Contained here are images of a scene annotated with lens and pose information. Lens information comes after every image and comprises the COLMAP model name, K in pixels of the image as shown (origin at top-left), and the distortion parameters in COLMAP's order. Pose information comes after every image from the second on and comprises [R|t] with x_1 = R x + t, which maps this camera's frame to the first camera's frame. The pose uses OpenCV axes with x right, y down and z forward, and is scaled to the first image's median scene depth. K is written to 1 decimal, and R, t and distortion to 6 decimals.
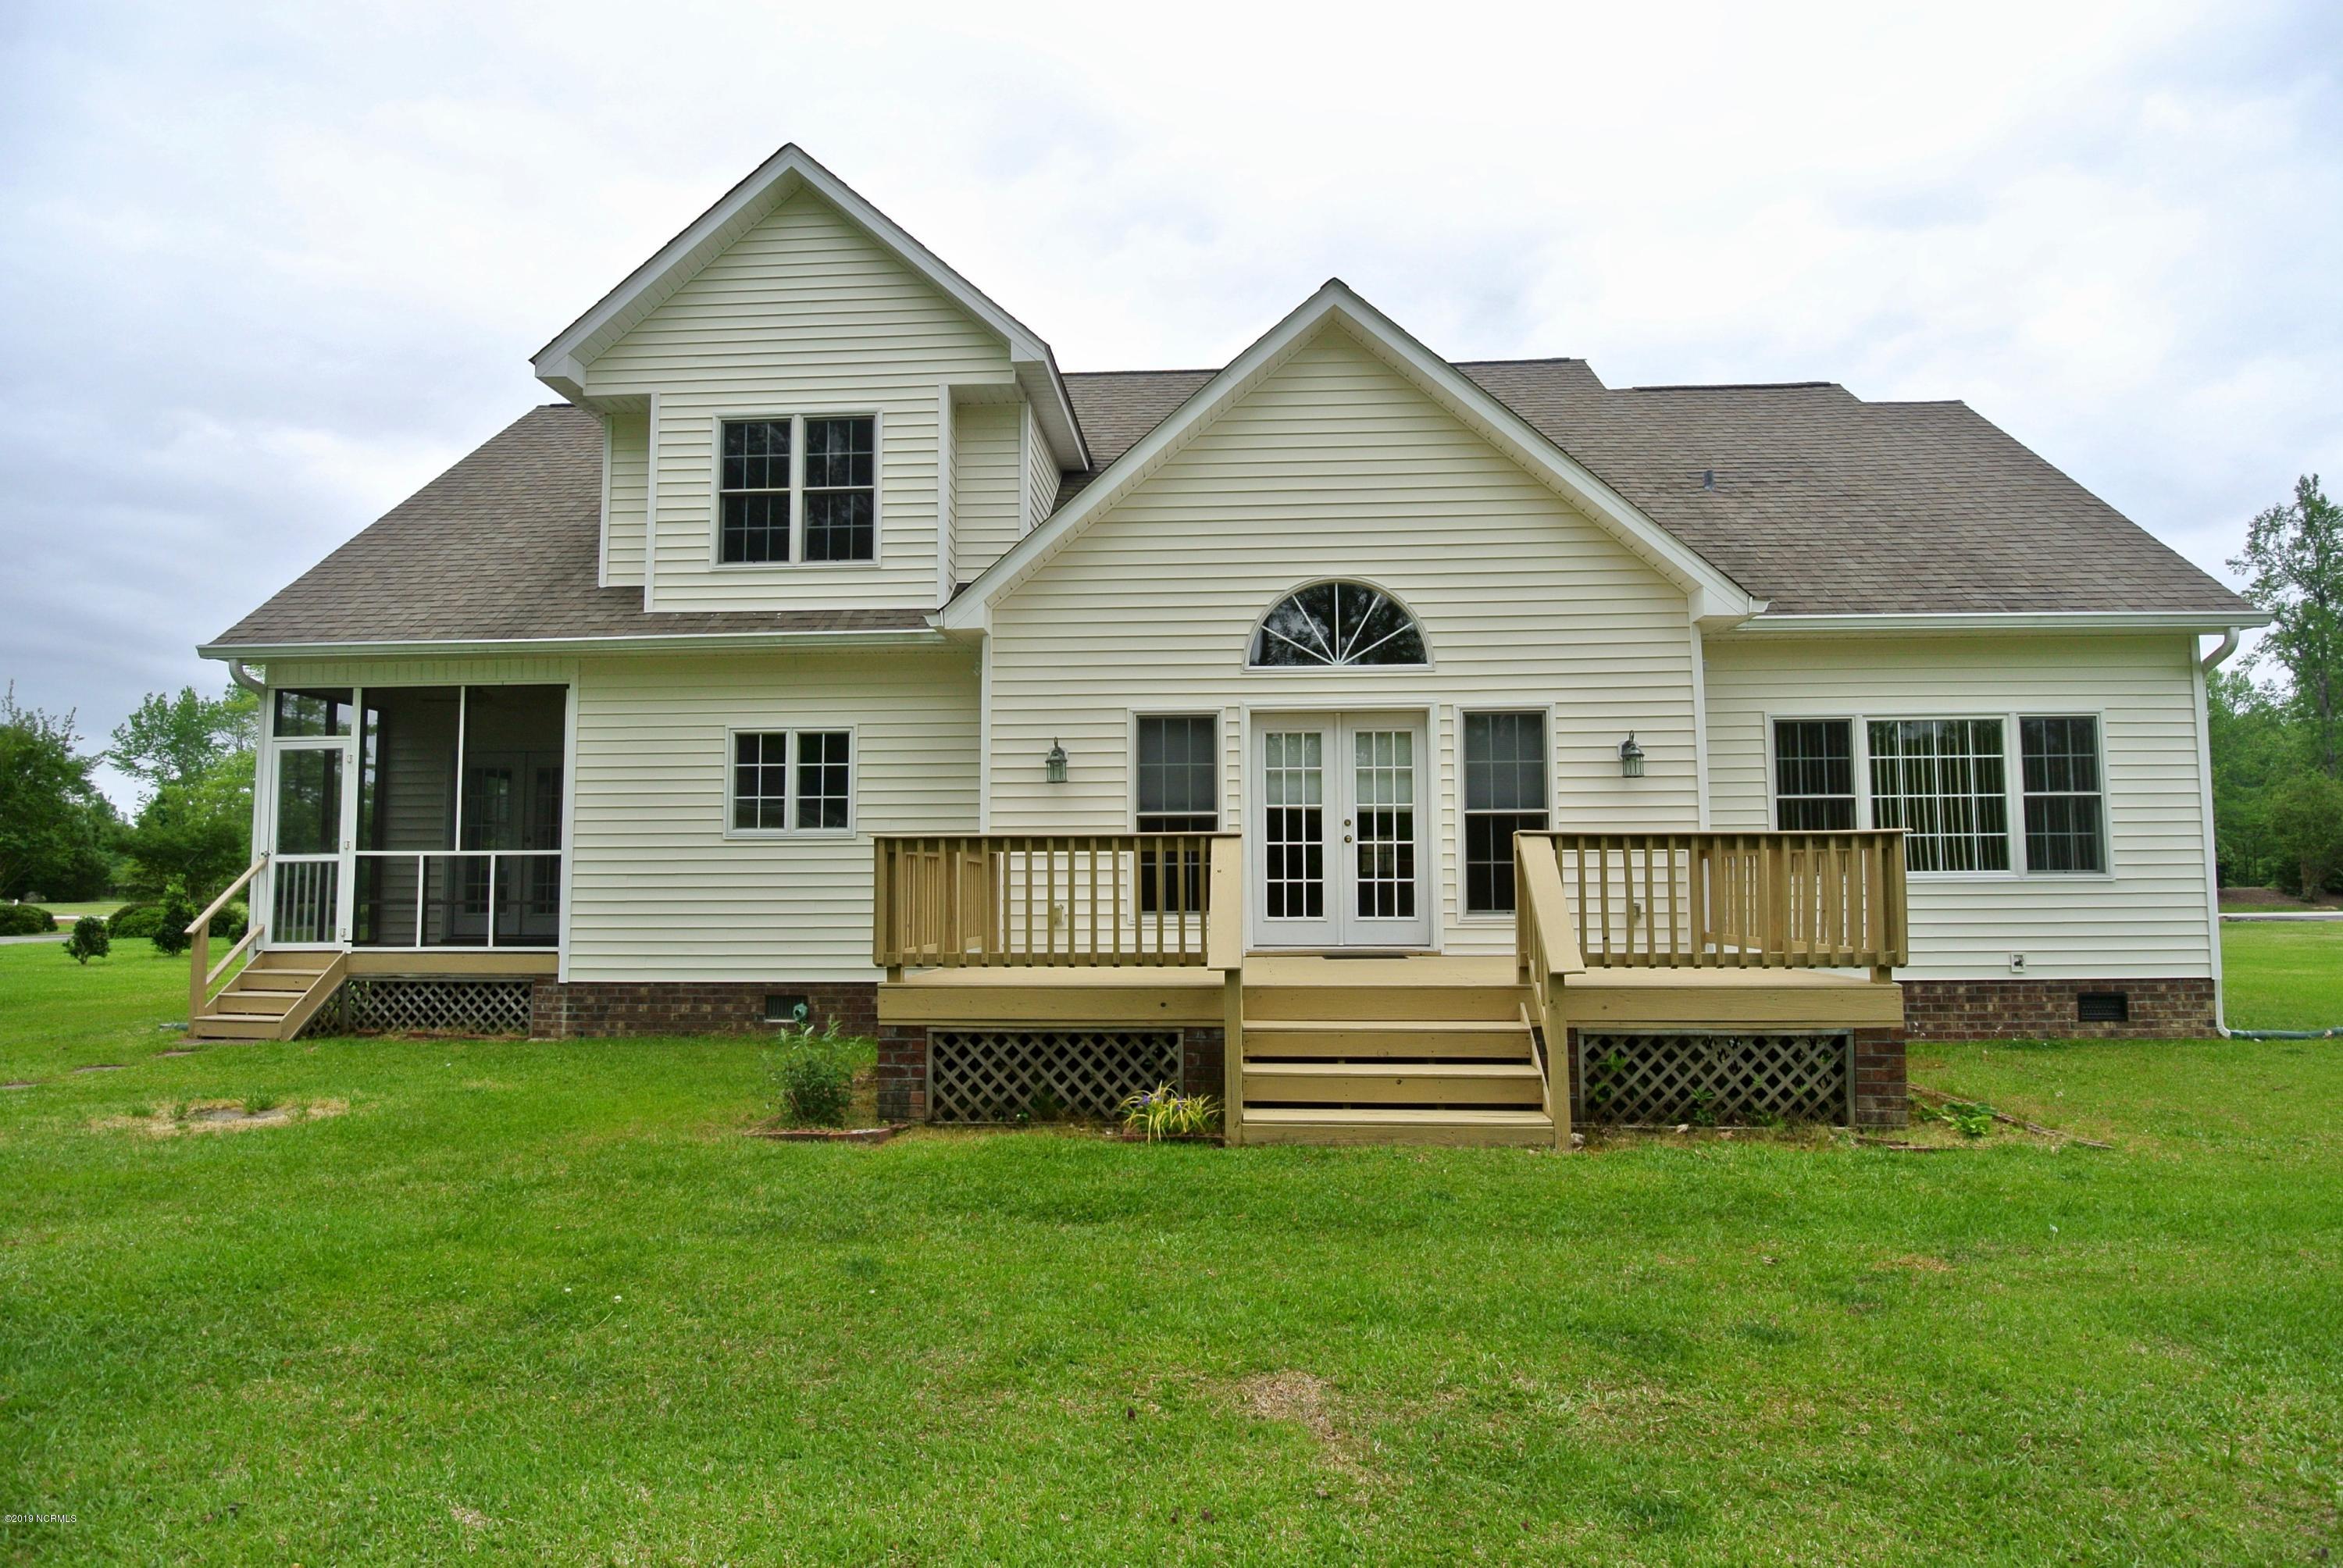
lens RADIAL K [[1206.7, 0, 1167.5], [0, 1206.7, 804.0], [0, 0, 1]] dist [-0.010021, -0.002415]
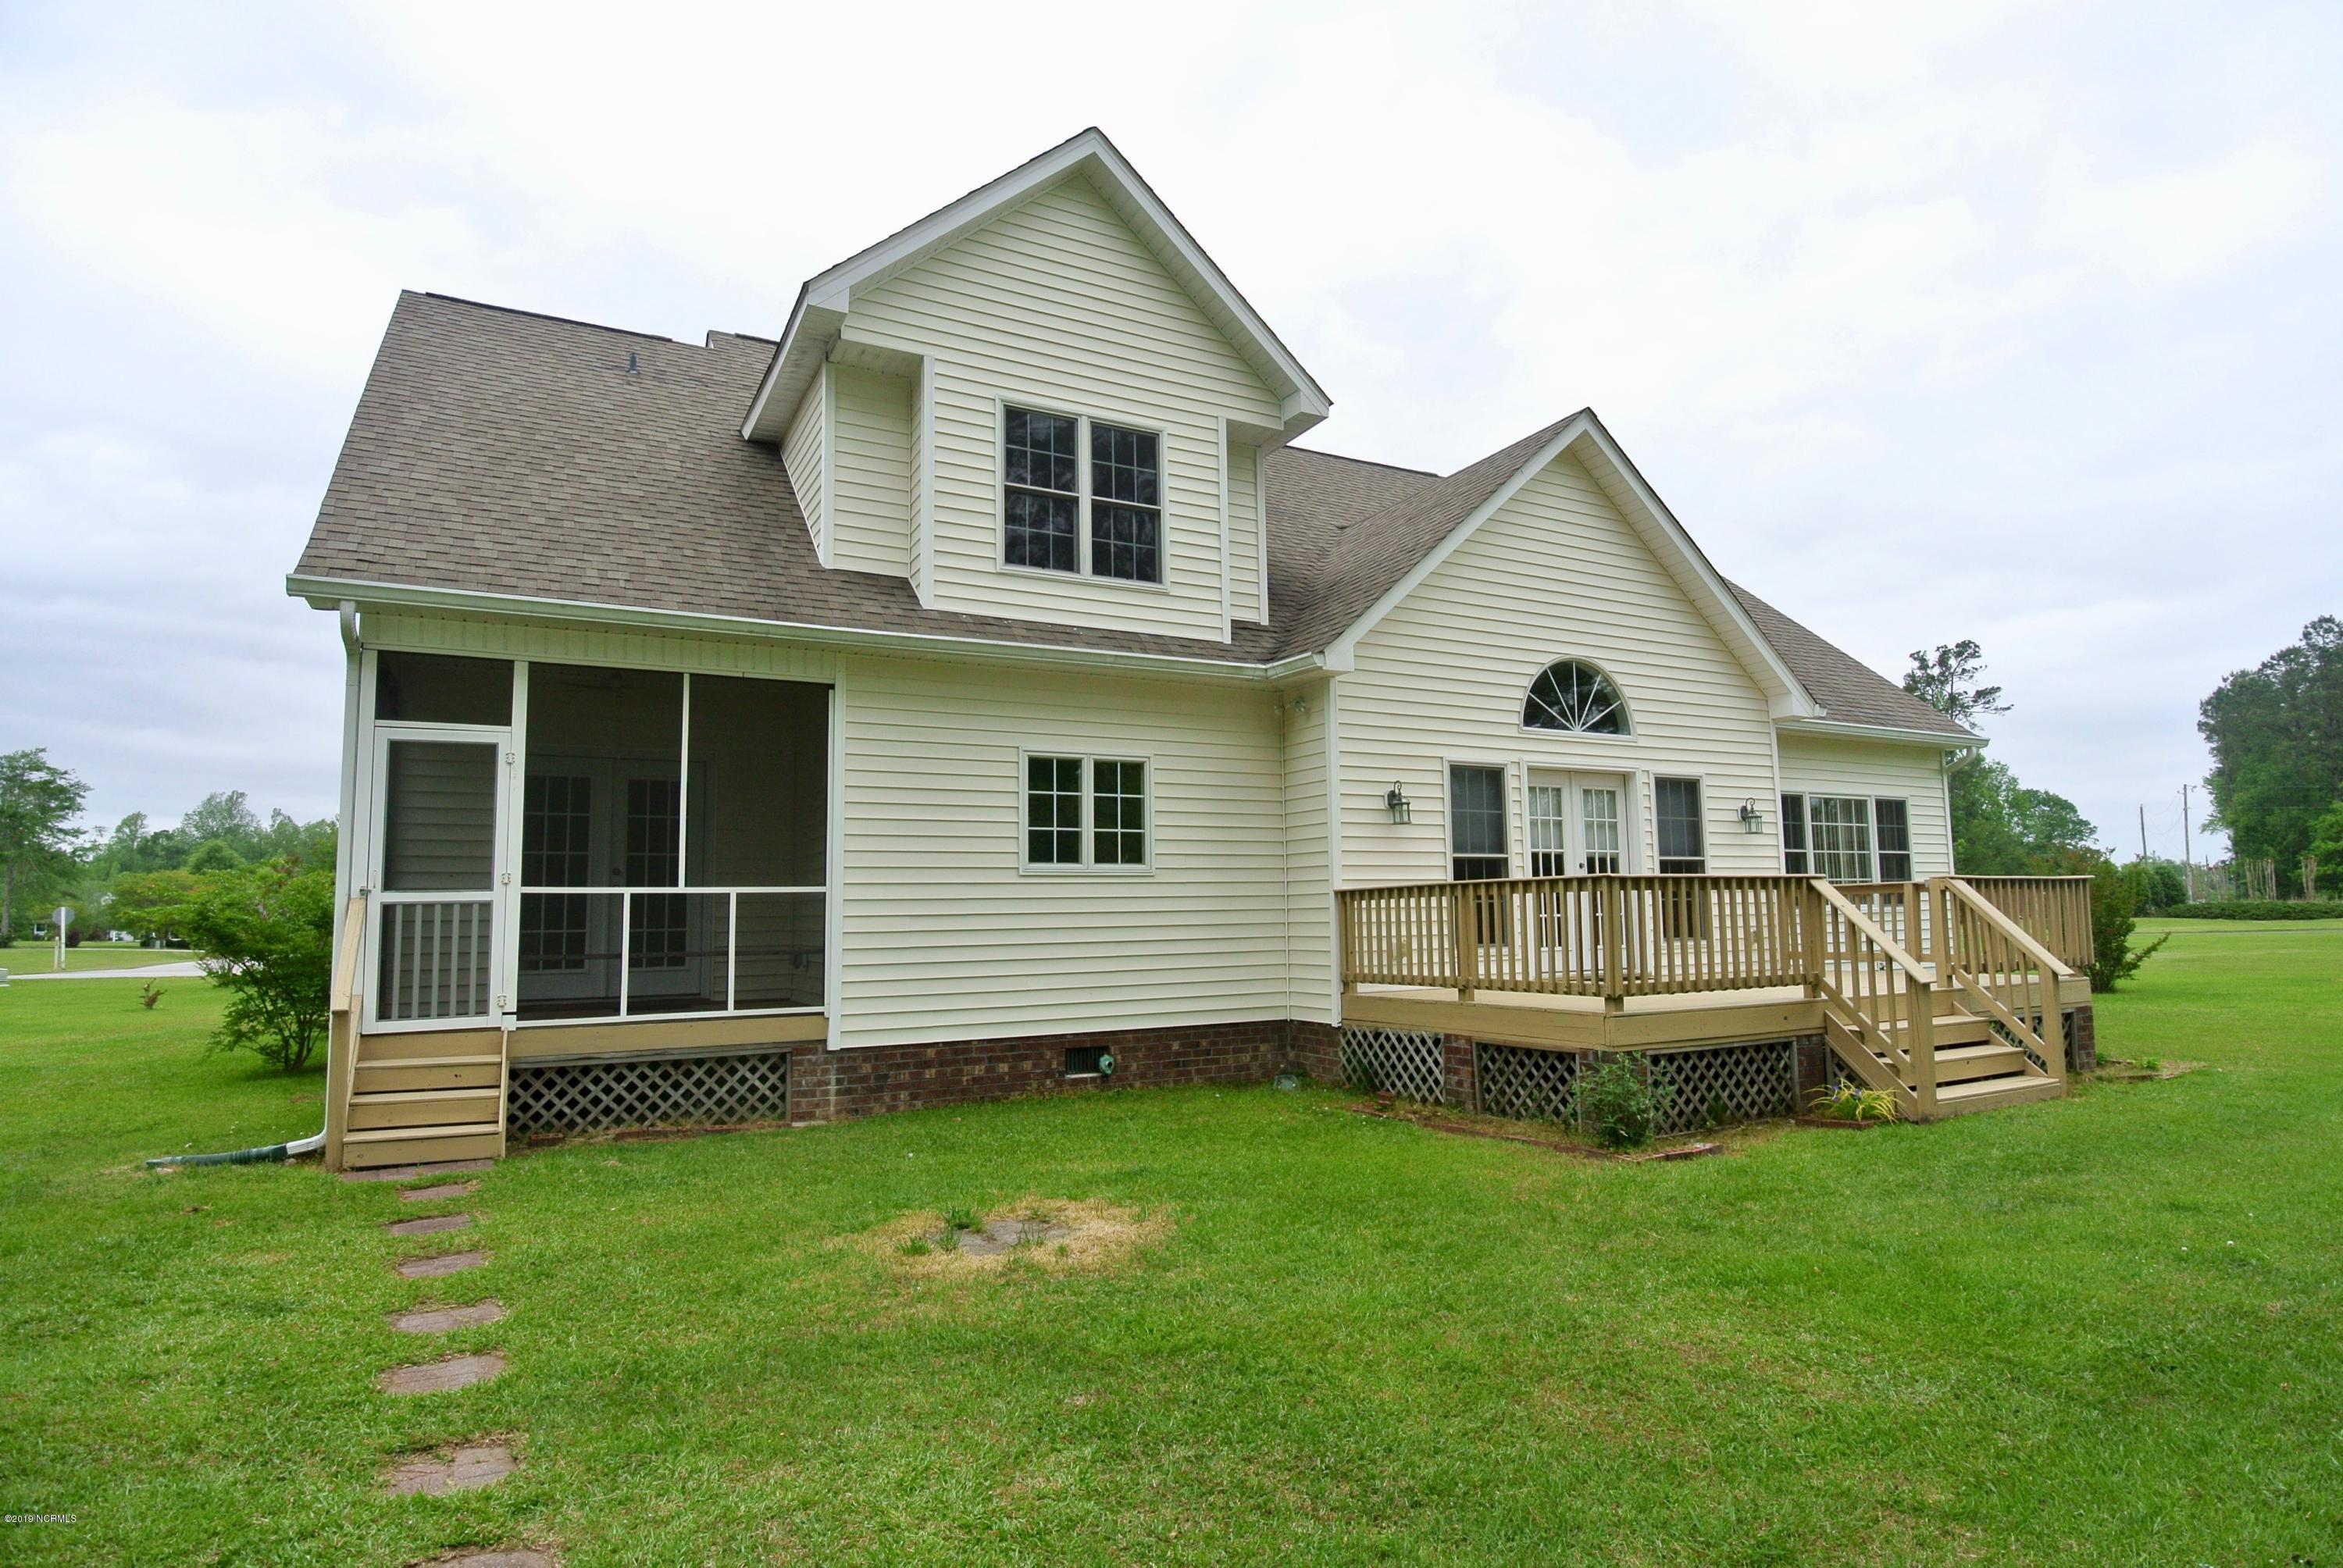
lens RADIAL K [[1206.7, 0, 1176.8], [0, 1206.7, 804.4], [0, 0, 1]] dist [-0.010021, -0.002415]
pose [[0.853728, 0.038014, 0.519329, -0.732768], [-0.022783, 0.999104, -0.035678, 0.006434], [-0.520220, 0.018627, 0.853829, 0.181532]]
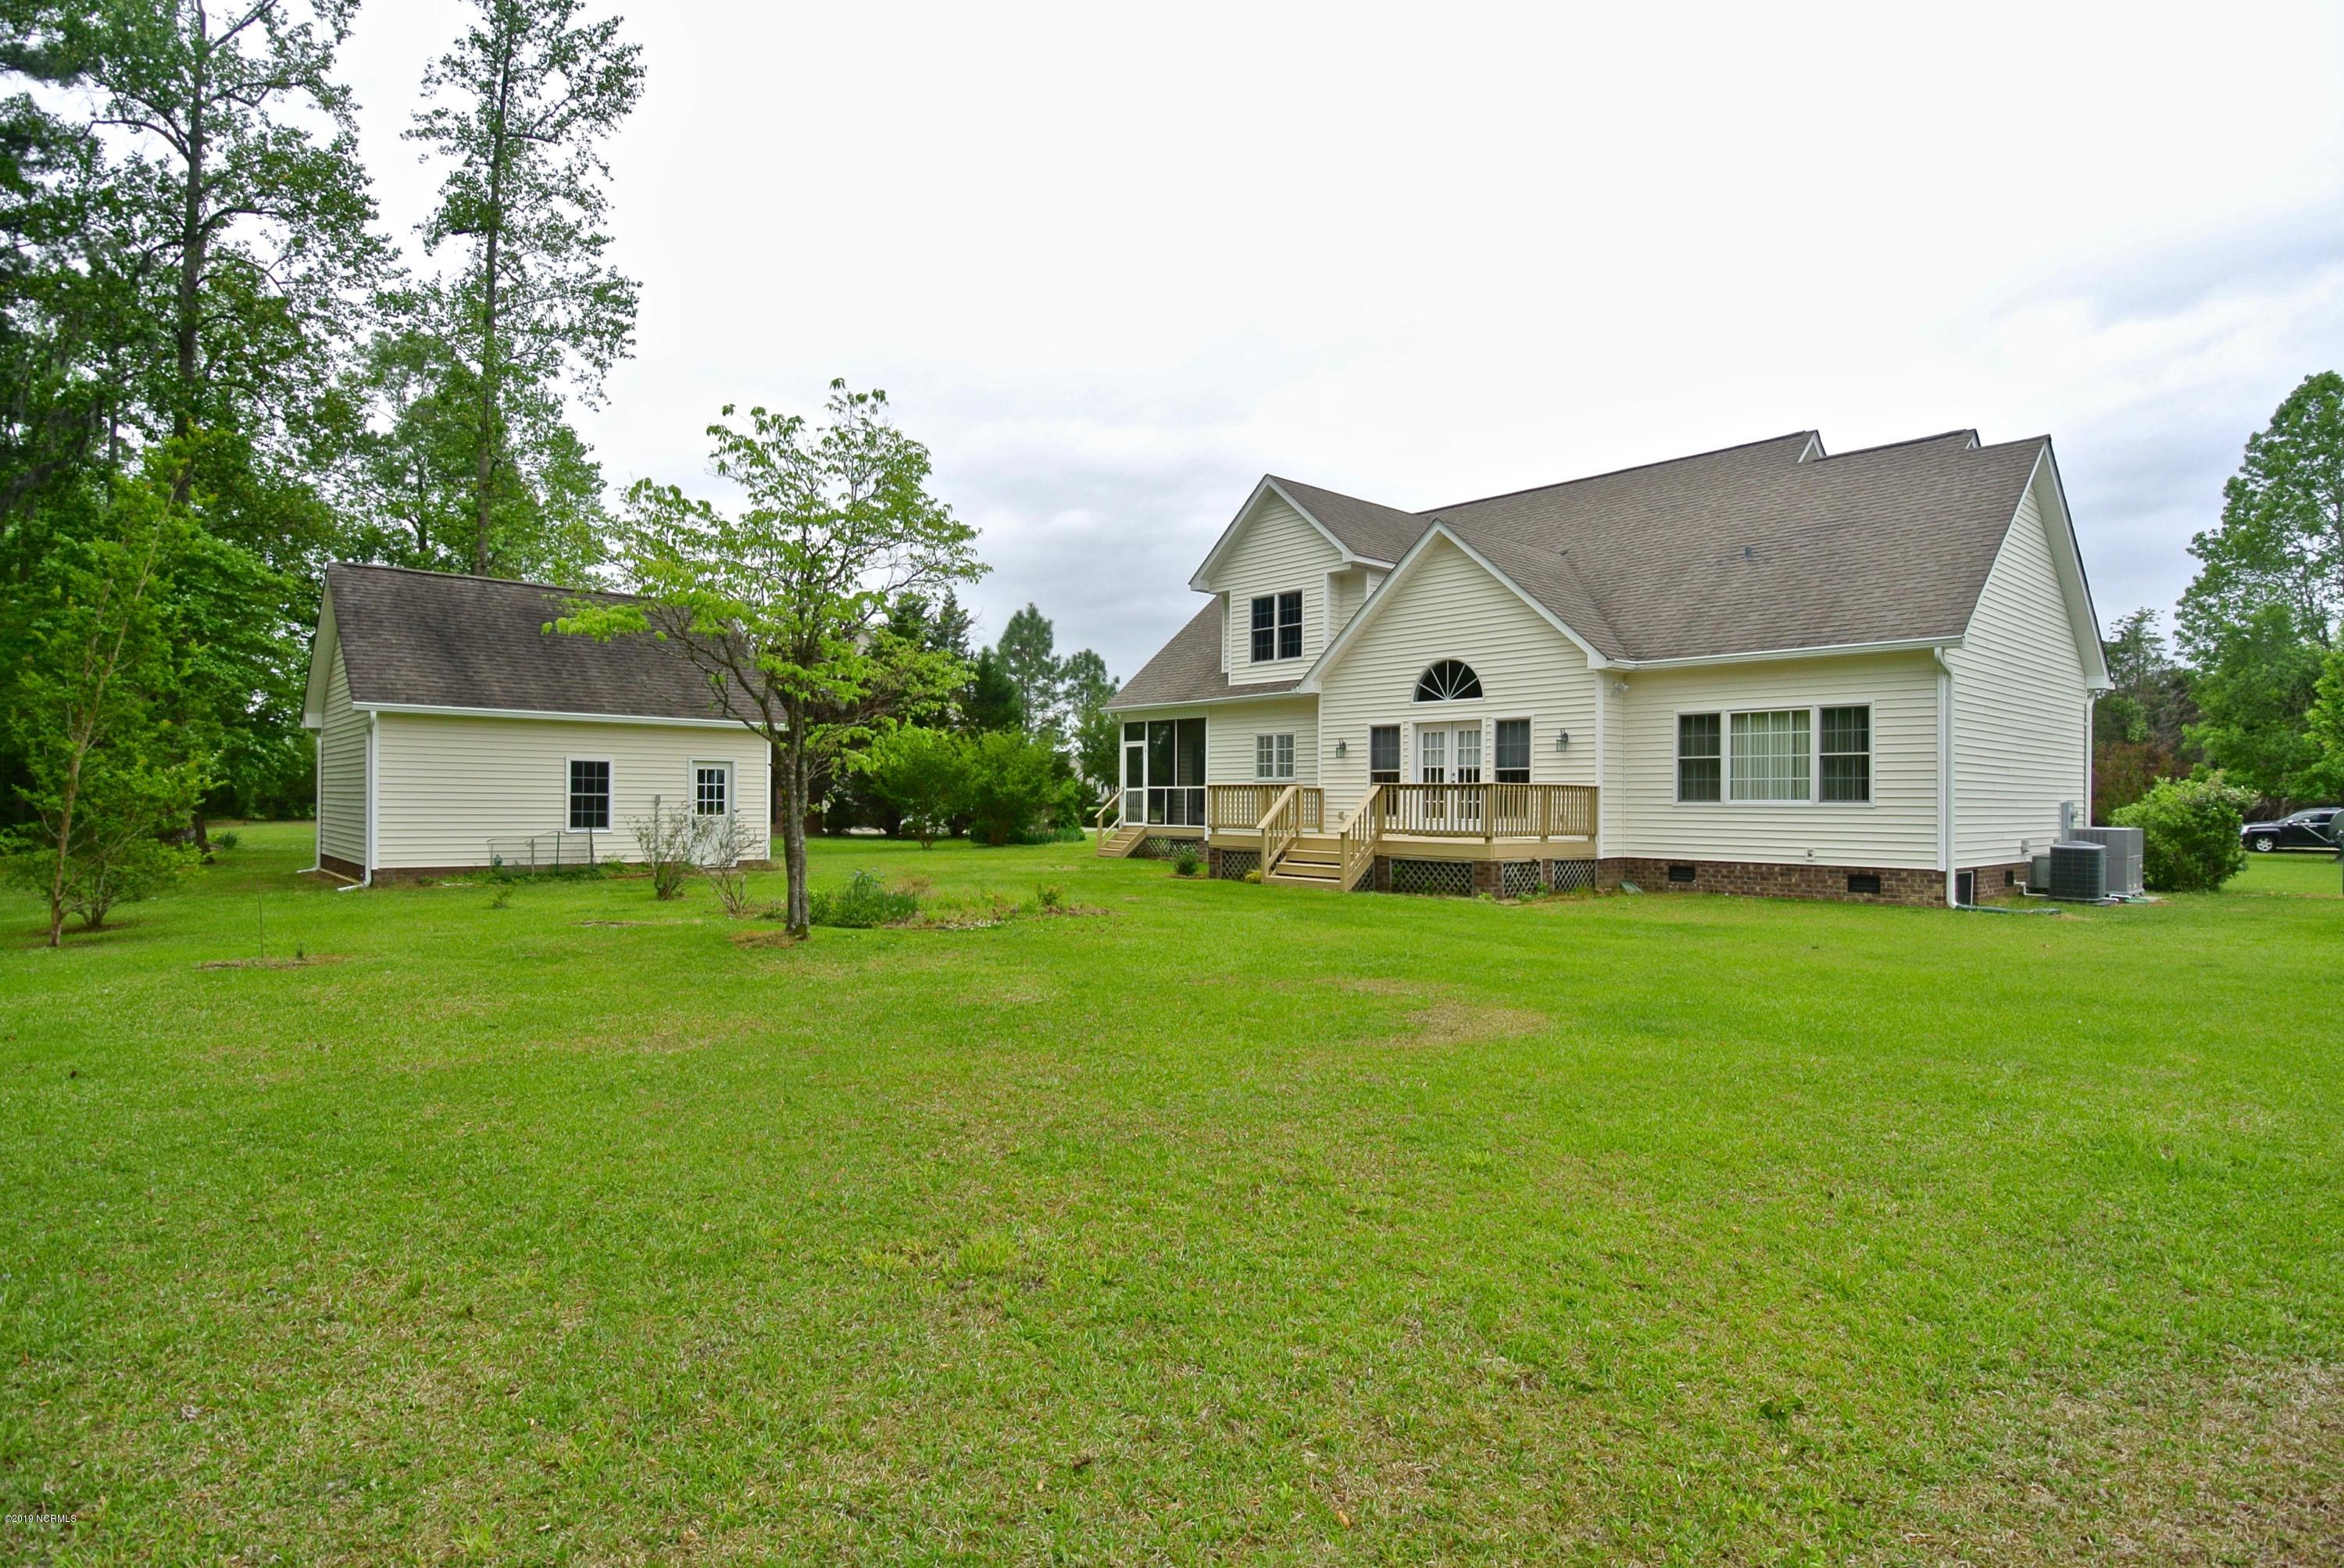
lens RADIAL K [[1207.2, 0, 1172.6], [0, 1207.2, 792.7], [0, 0, 1]] dist [-0.010021, -0.002415]
pose [[0.701511, 0.004312, -0.712645, 1.194677], [0.036941, 0.998417, 0.042405, -0.055083], [0.711700, -0.056073, 0.700242, -0.757361]]
